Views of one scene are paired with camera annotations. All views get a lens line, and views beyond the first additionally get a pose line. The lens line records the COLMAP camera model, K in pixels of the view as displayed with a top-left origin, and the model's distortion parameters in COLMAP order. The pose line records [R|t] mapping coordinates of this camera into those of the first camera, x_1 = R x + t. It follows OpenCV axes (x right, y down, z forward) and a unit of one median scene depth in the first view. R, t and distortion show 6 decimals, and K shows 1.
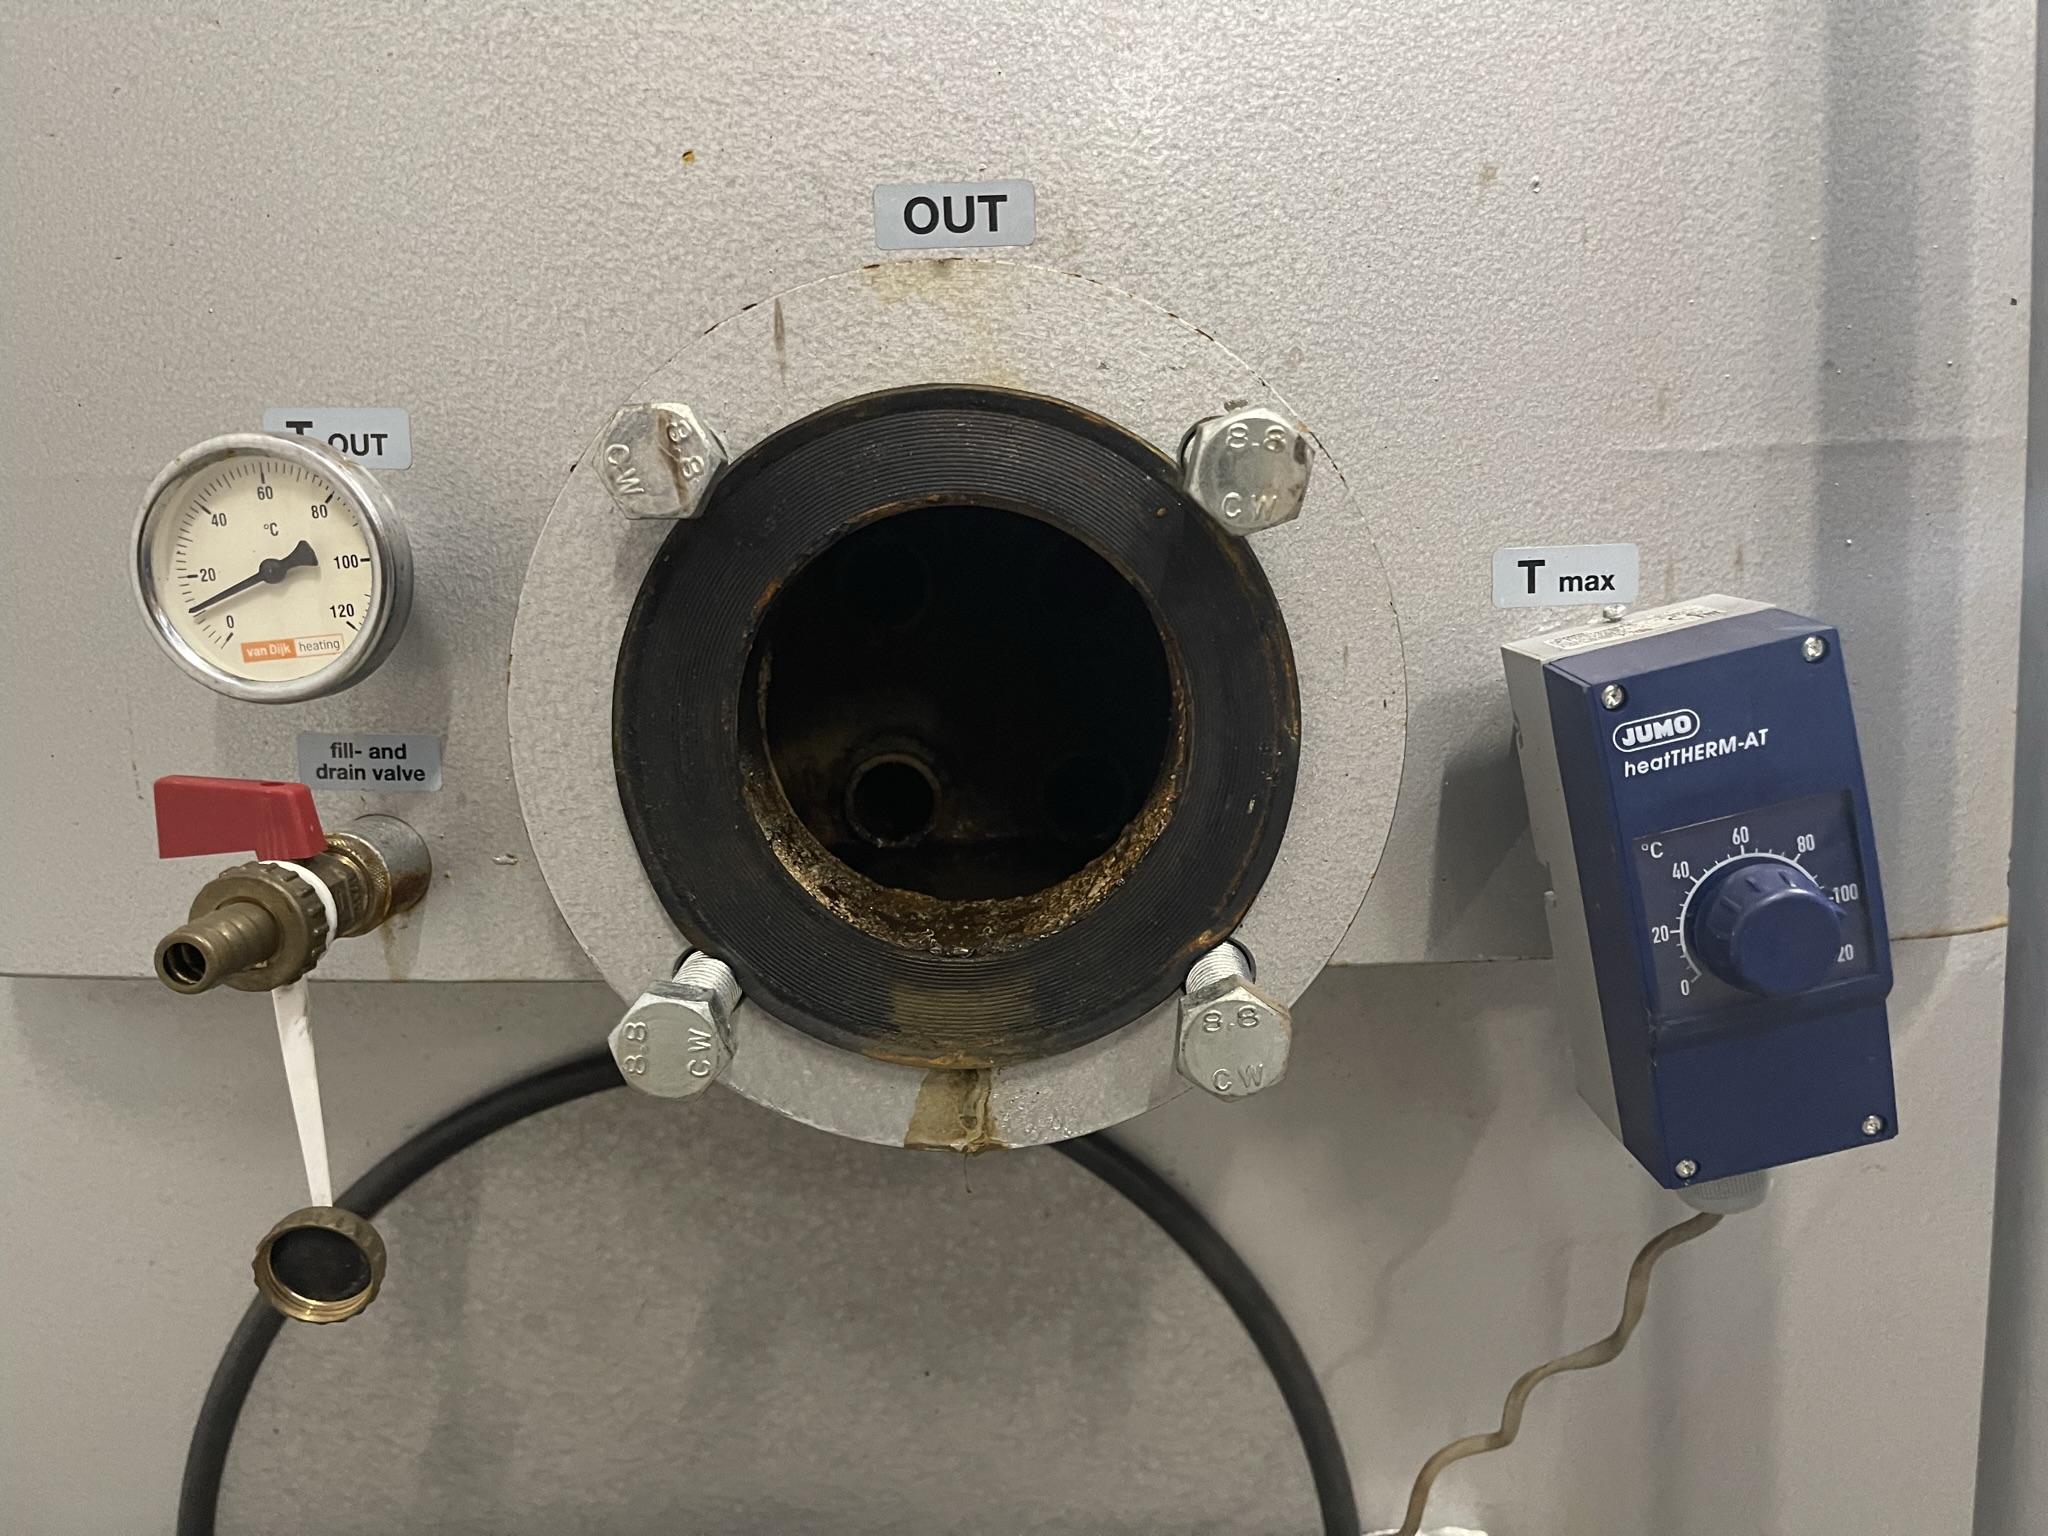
lens RADIAL K [[1547.7, 0, 1045.6], [0, 1547.7, 758.6], [0, 0, 1]] dist [0.057256, -0.080408]
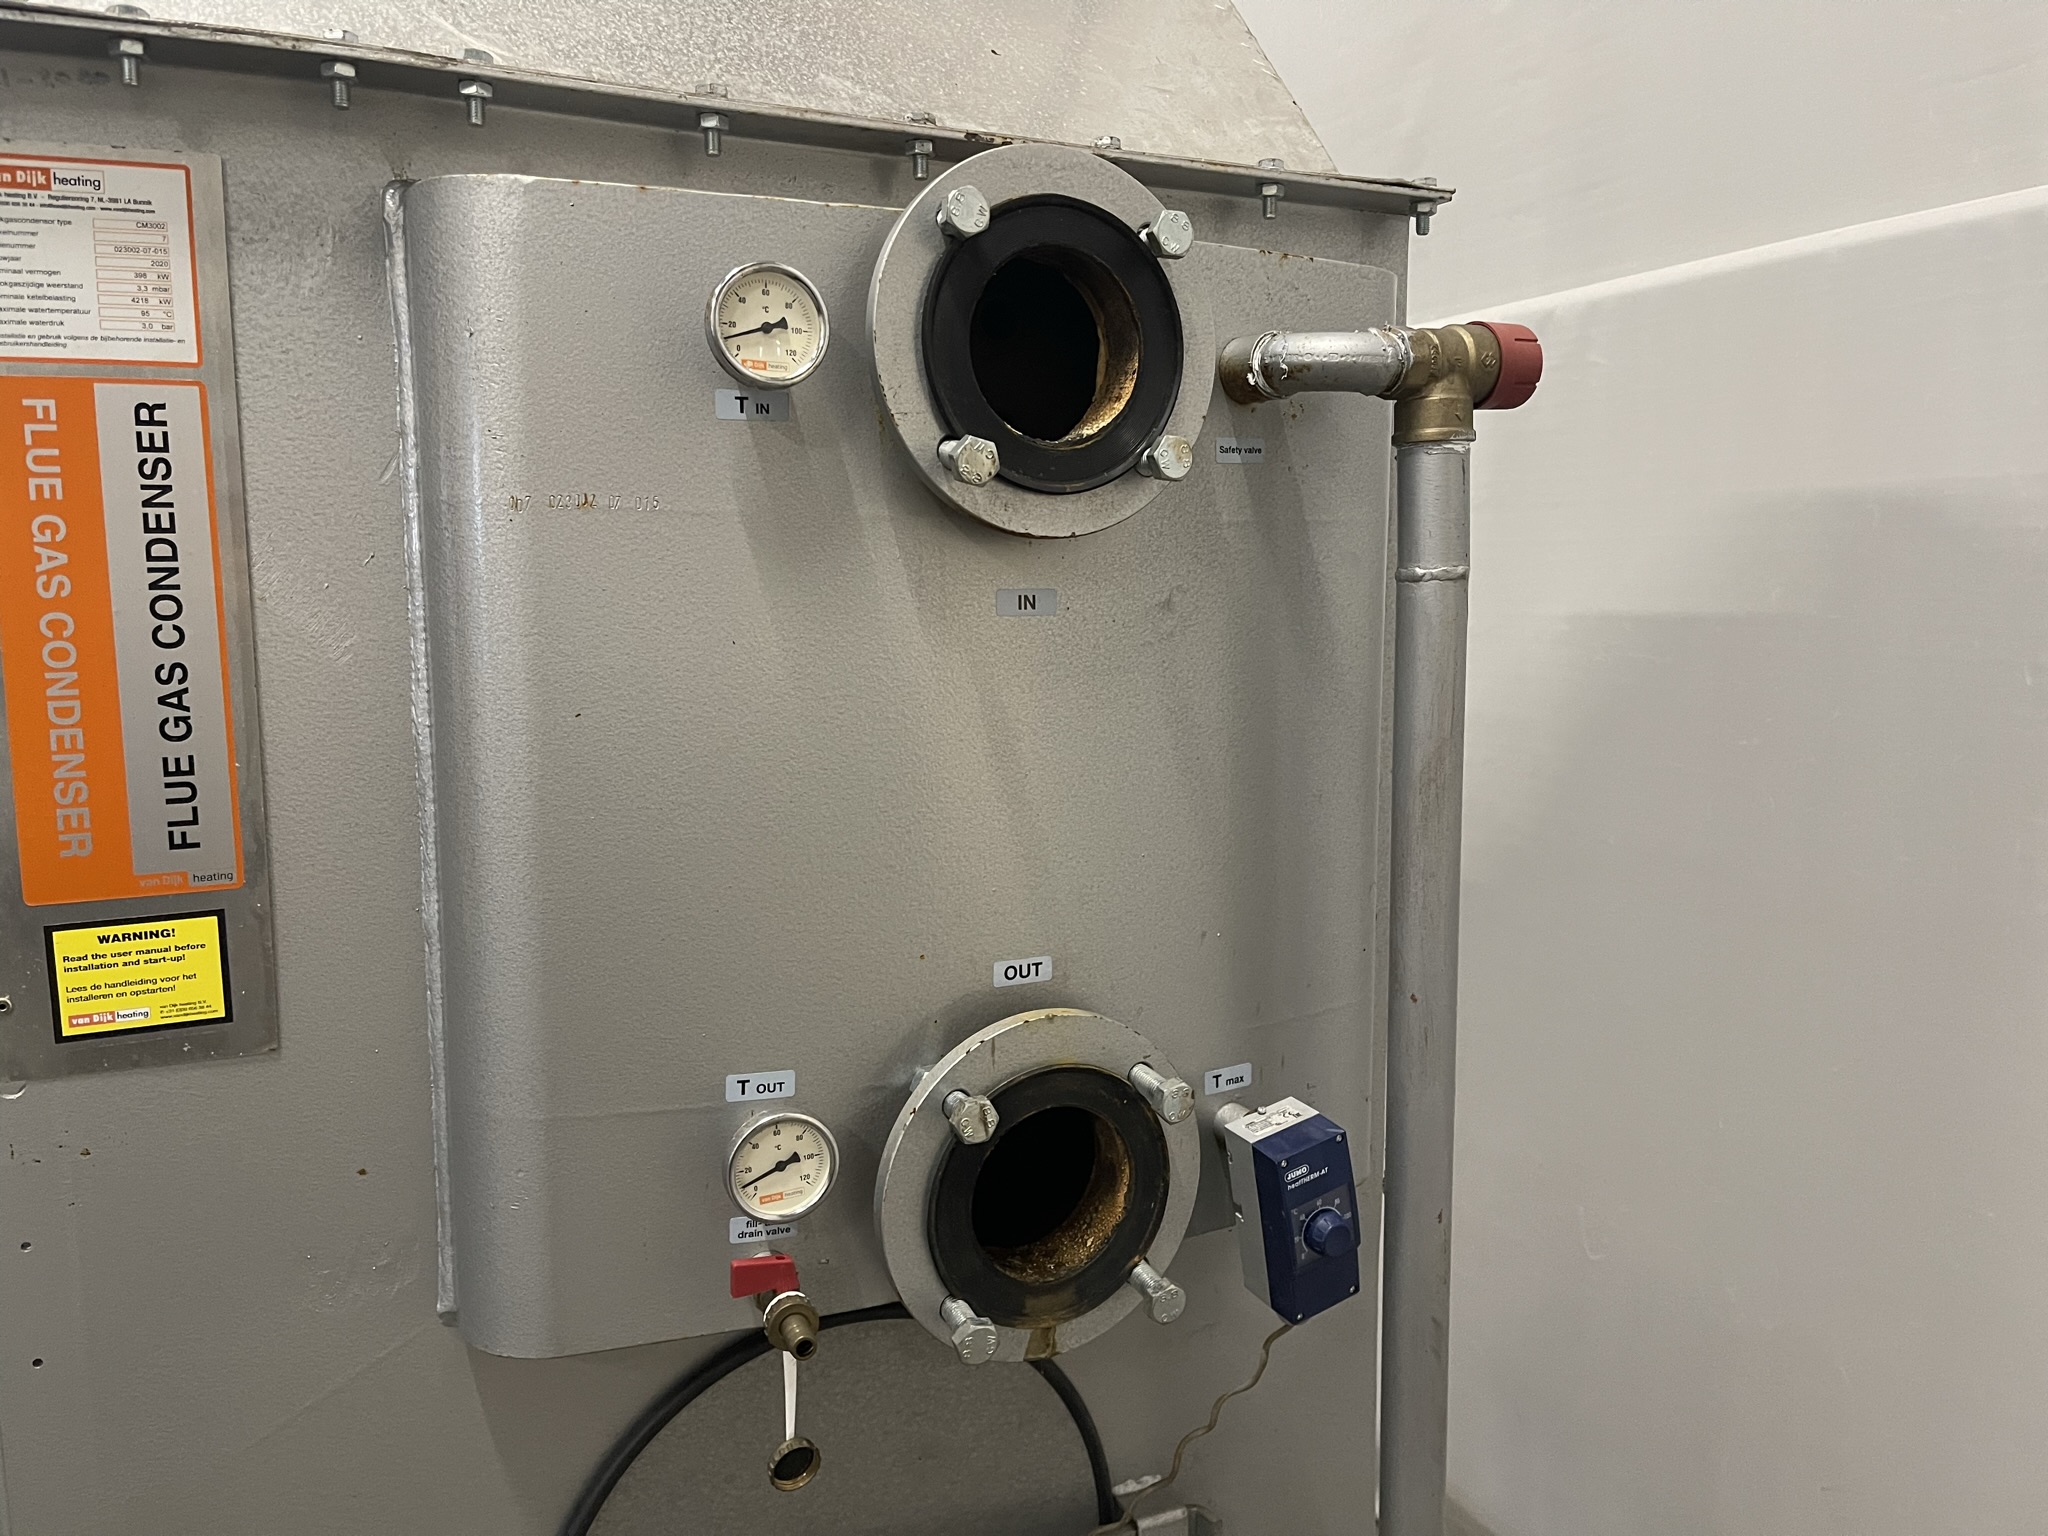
lens RADIAL K [[1547.7, 0, 1007.1], [0, 1547.7, 778.0], [0, 0, 1]] dist [0.057256, -0.080408]
pose [[0.899399, -0.035114, 0.435716, -1.177091], [0.036499, 0.999320, 0.005193, -0.694625], [-0.435602, 0.011233, 0.900069, -1.229575]]
